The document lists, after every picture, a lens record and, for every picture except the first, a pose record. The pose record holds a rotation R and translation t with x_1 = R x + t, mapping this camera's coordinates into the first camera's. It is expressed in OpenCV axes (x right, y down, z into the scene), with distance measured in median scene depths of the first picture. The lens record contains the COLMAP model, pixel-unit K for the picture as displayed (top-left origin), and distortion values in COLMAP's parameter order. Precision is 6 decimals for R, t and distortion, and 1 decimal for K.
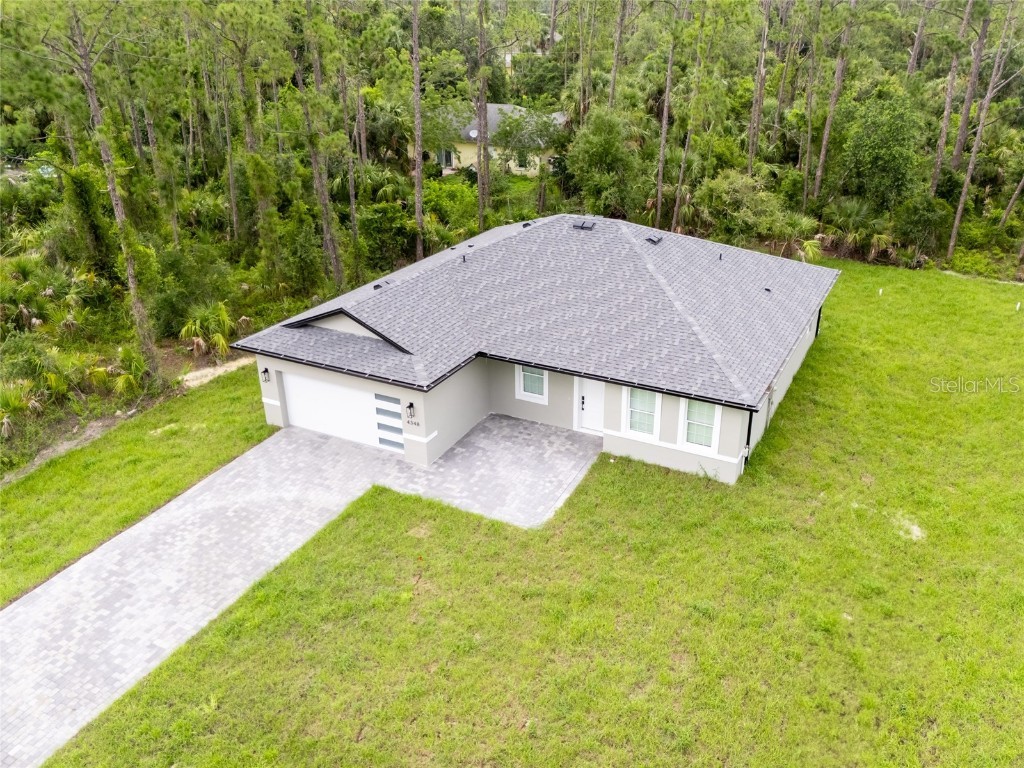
lens RADIAL K [[859.2, 0, 538.8], [0, 859.2, 386.3], [0, 0, 1]] dist [0.035756, -0.003533]
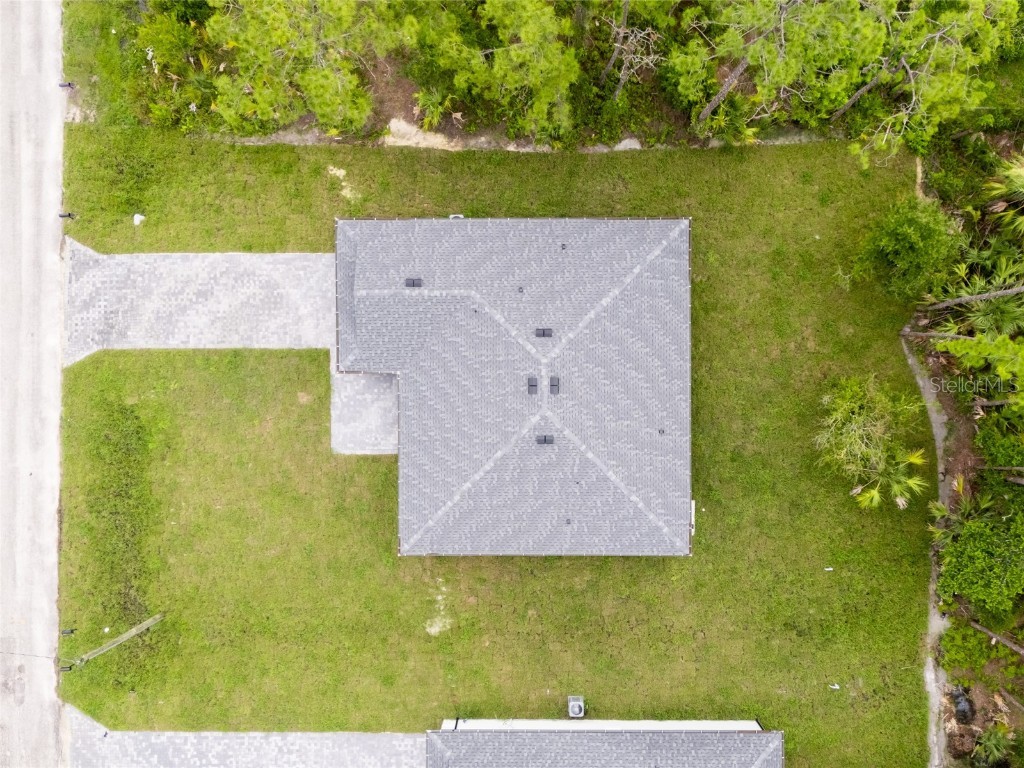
lens RADIAL K [[869.1, 0, 512.0], [0, 869.1, 384.0], [0, 0, 1]] dist [0.040038, -0.005175]
pose [[0.453722, 0.890895, -0.021011, 0.075838], [-0.345690, 0.197689, 0.917288, -1.596929], [0.821361, -0.408931, 0.397669, 0.563239]]
